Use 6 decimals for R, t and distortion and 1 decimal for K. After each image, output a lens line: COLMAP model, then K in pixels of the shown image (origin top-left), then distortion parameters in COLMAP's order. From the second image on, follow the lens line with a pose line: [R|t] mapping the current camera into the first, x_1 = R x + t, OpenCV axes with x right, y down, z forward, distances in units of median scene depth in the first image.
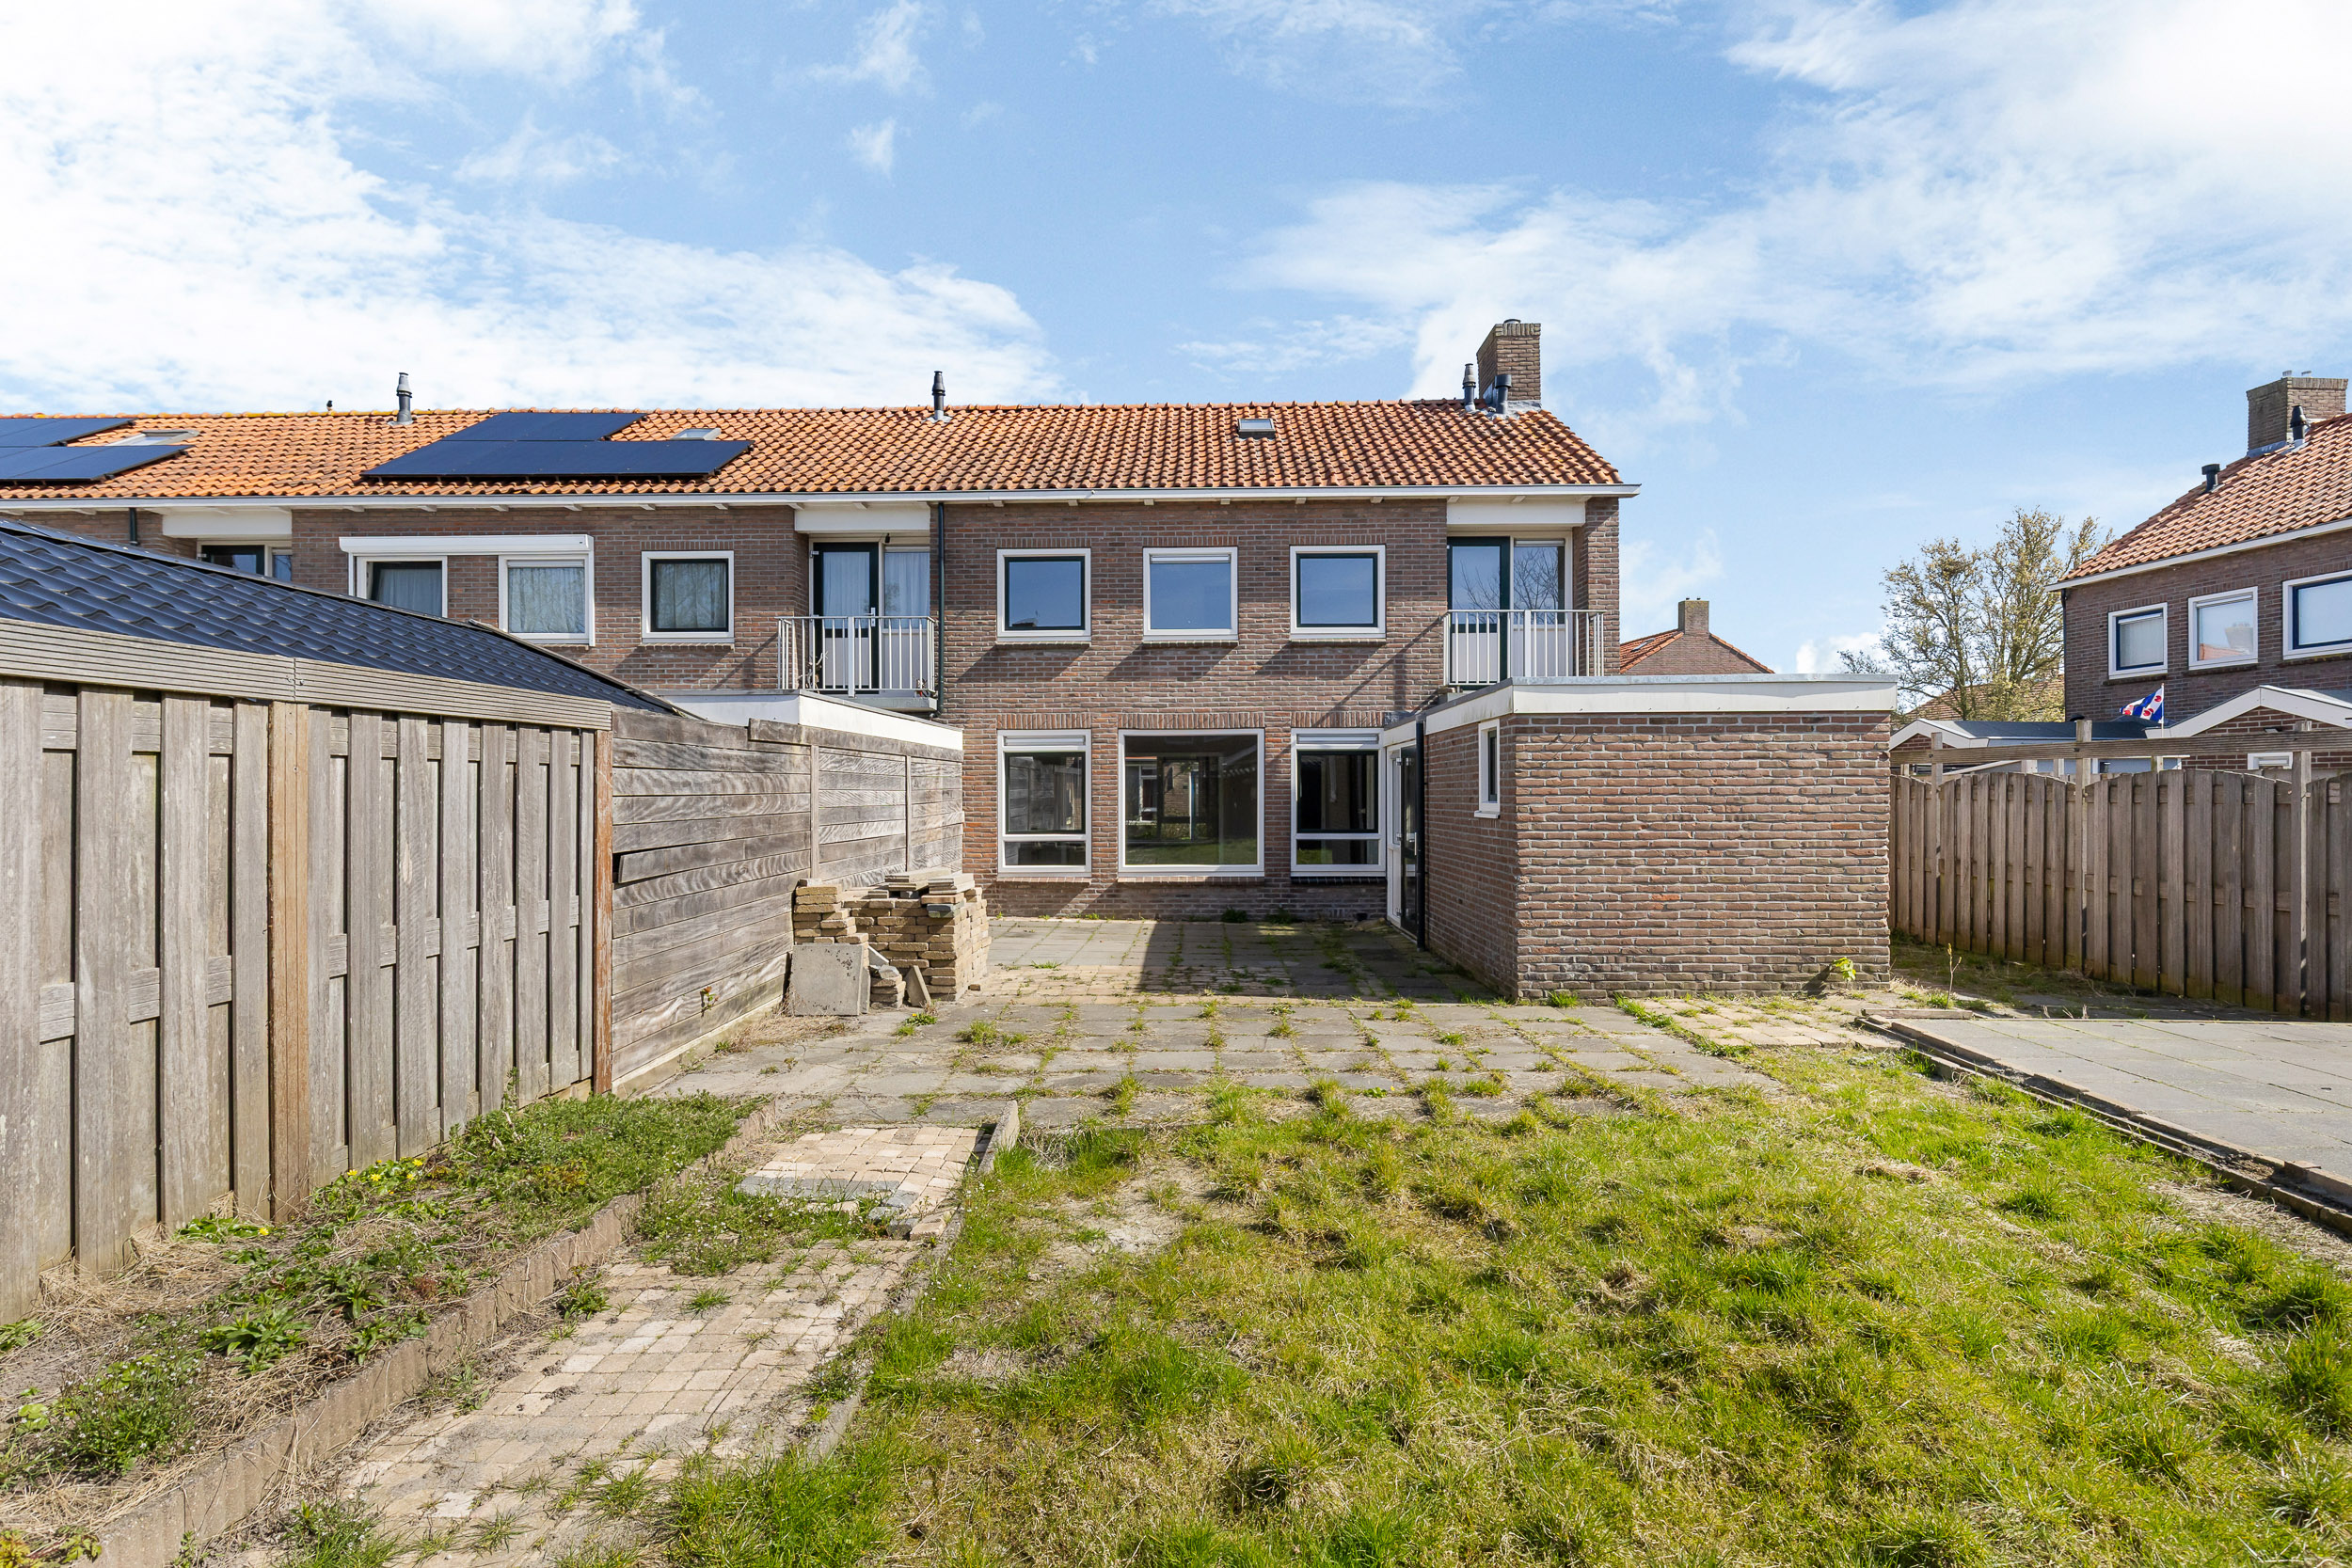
lens RADIAL K [[1115.8, 0, 1176.0], [0, 1115.8, 784.0], [0, 0, 1]] dist [-0.009055, 0.006048]
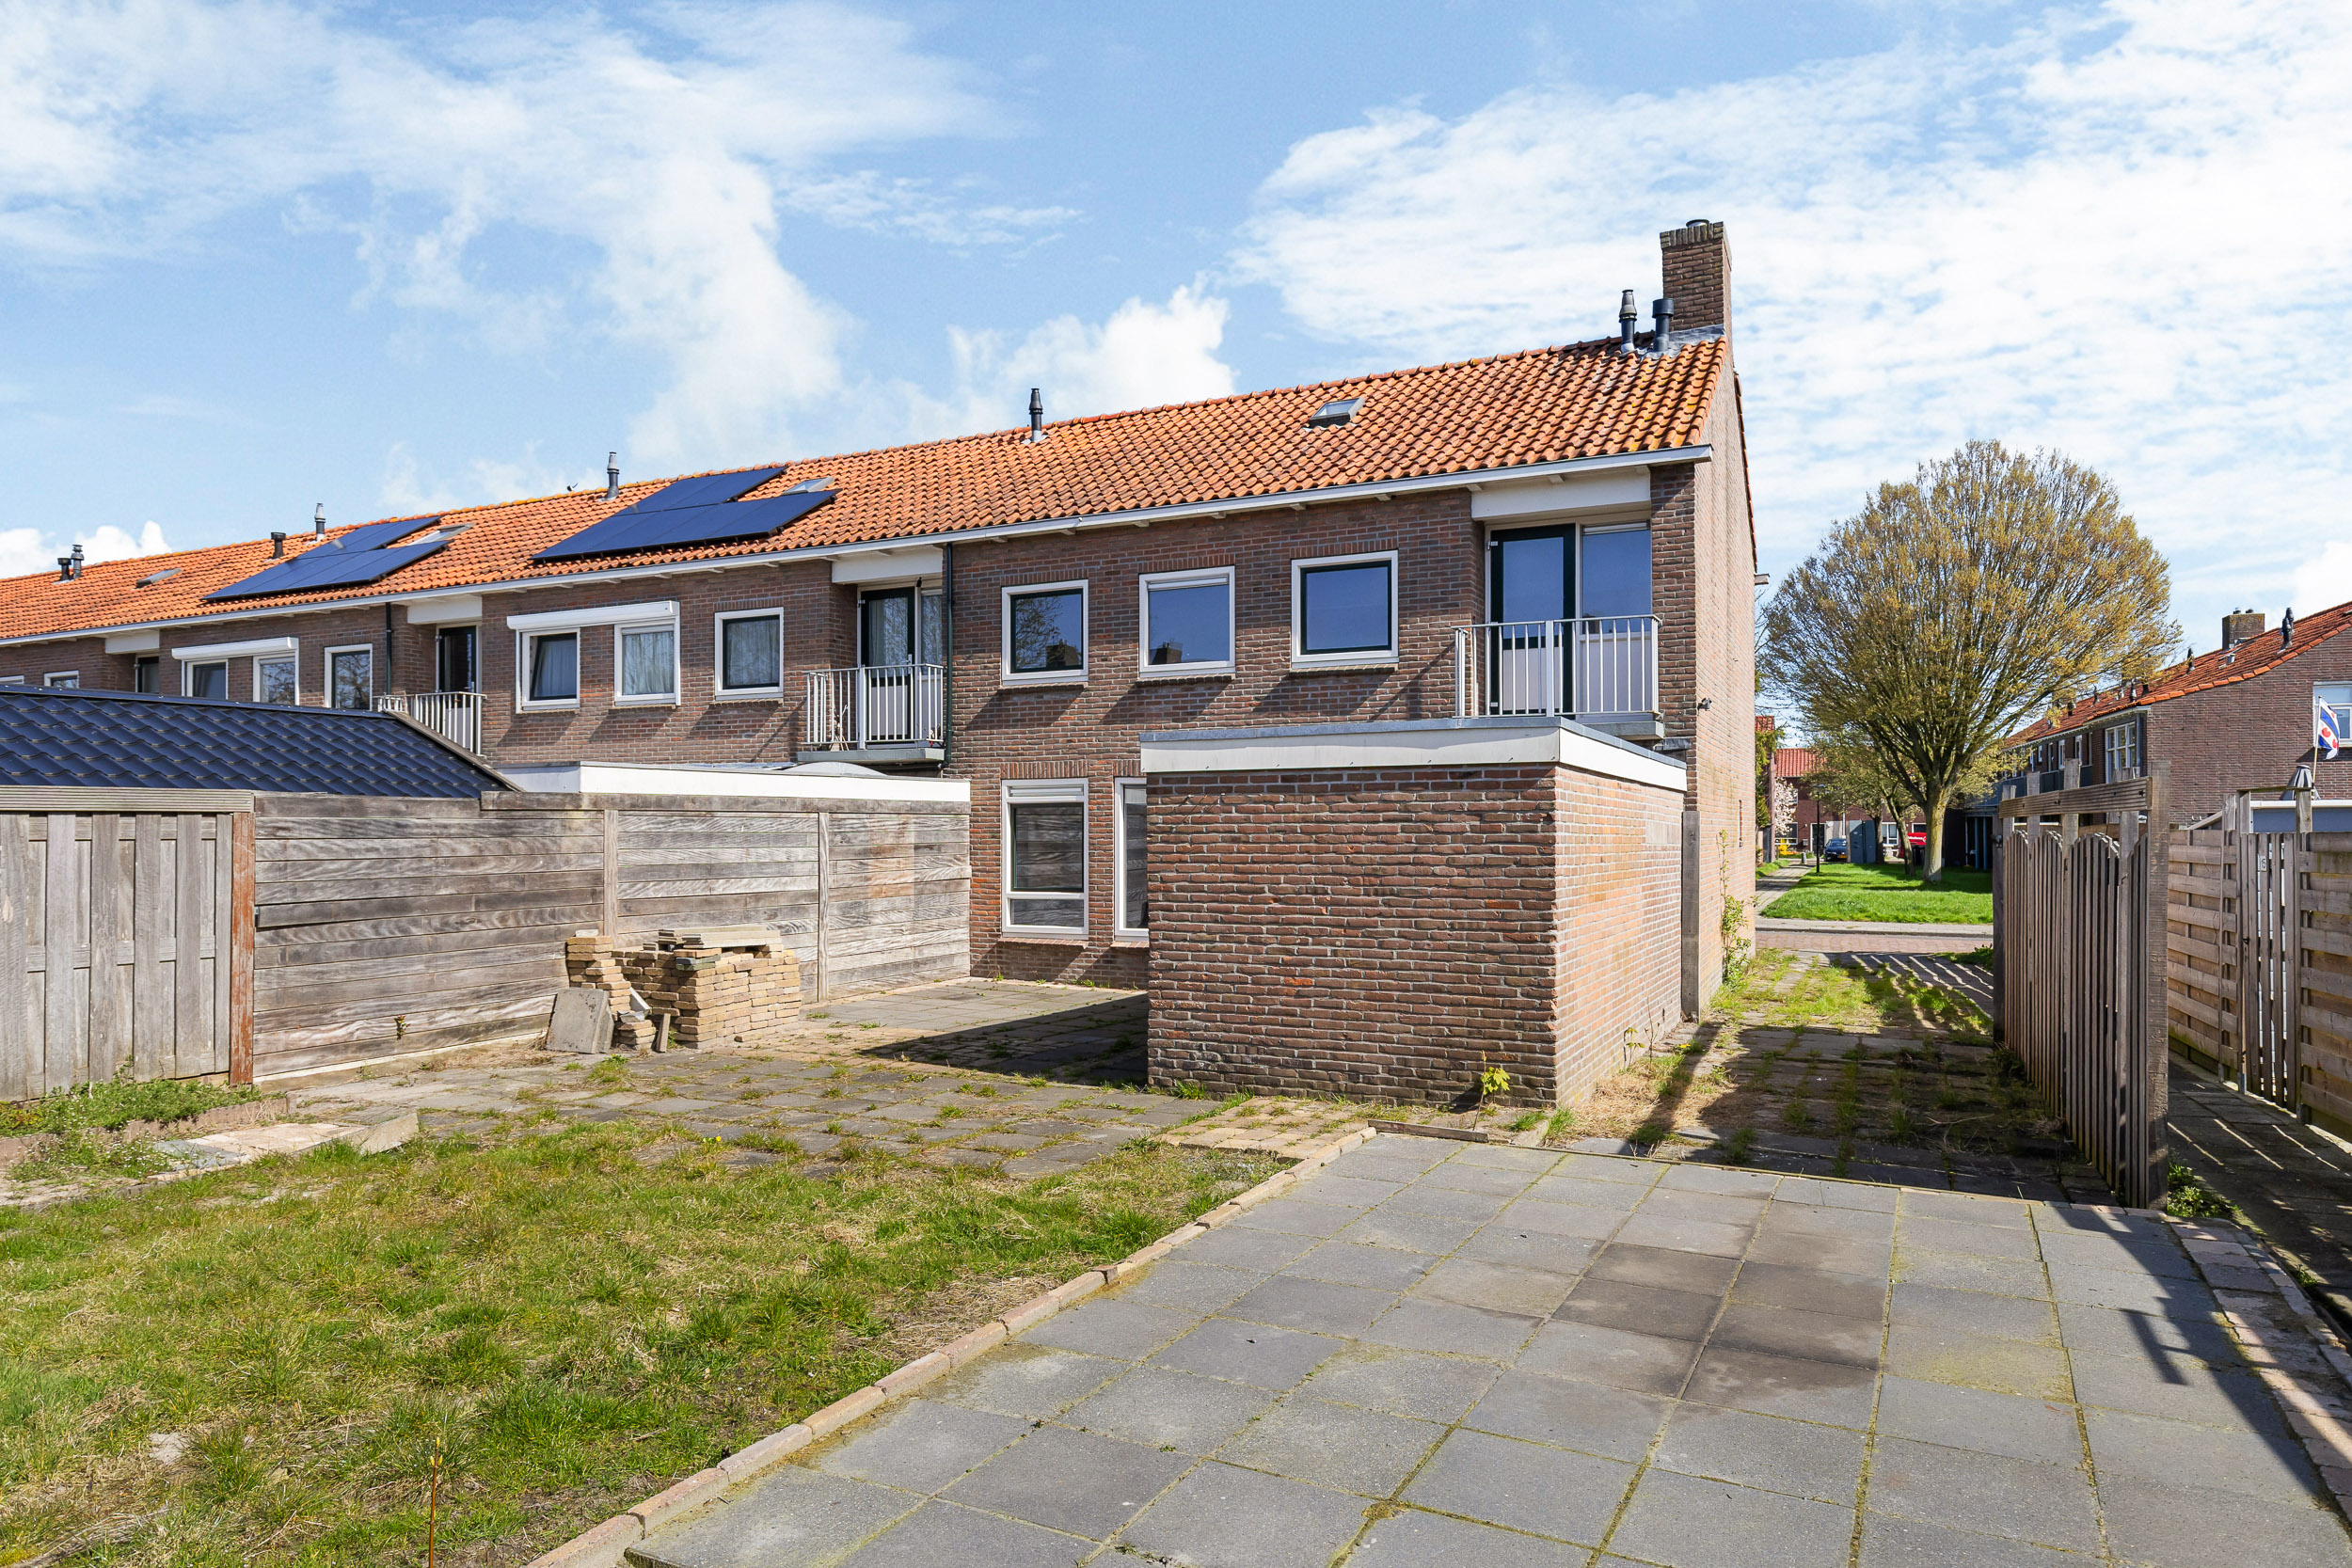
lens RADIAL K [[1446.8, 0, 1176.0], [0, 1446.8, 784.0], [0, 0, 1]] dist [0.003546, 0.000202]
pose [[0.904491, -0.012597, -0.426307, 0.496629], [0.002283, 0.999692, -0.024698, -0.014638], [0.426487, 0.021366, 0.904241, -0.038178]]
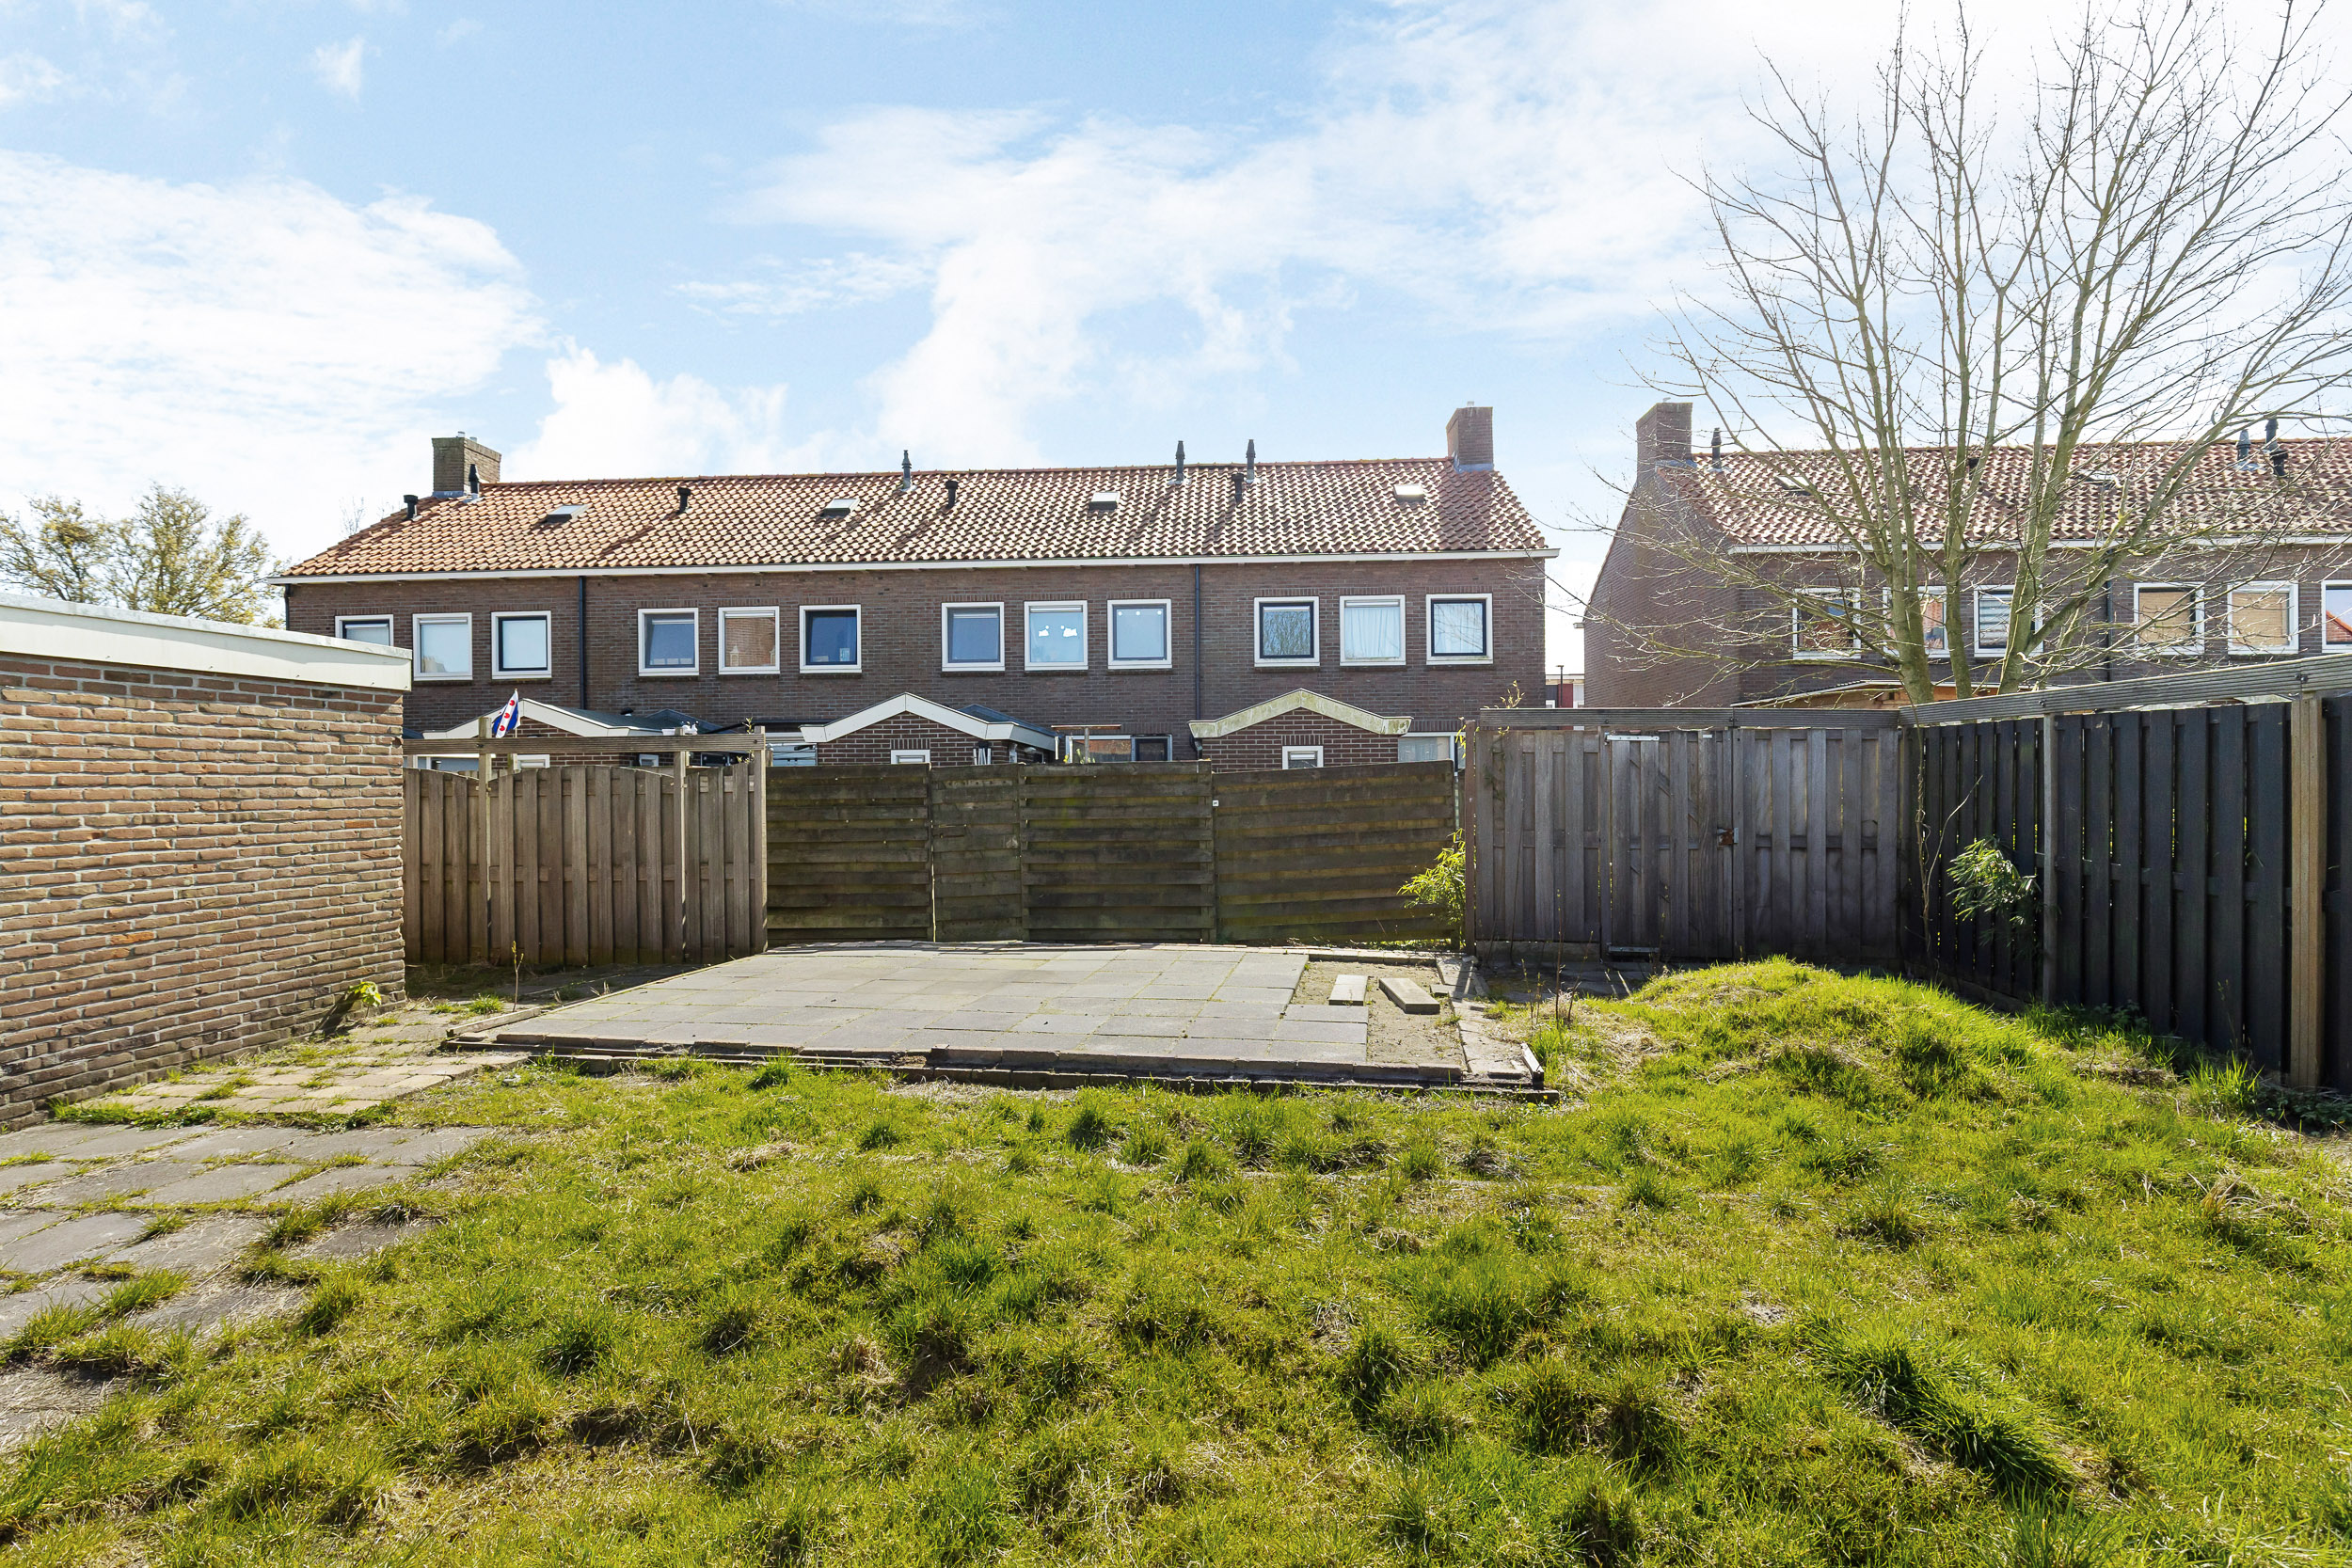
lens RADIAL K [[1115.8, 0, 1176.0], [0, 1115.8, 784.0], [0, 0, 1]] dist [-0.009055, 0.006048]
pose [[0.117184, 0.002080, 0.993108, -0.093538], [0.007899, 0.999964, -0.003027, 0.009042], [-0.993079, 0.008200, 0.117164, 0.172521]]
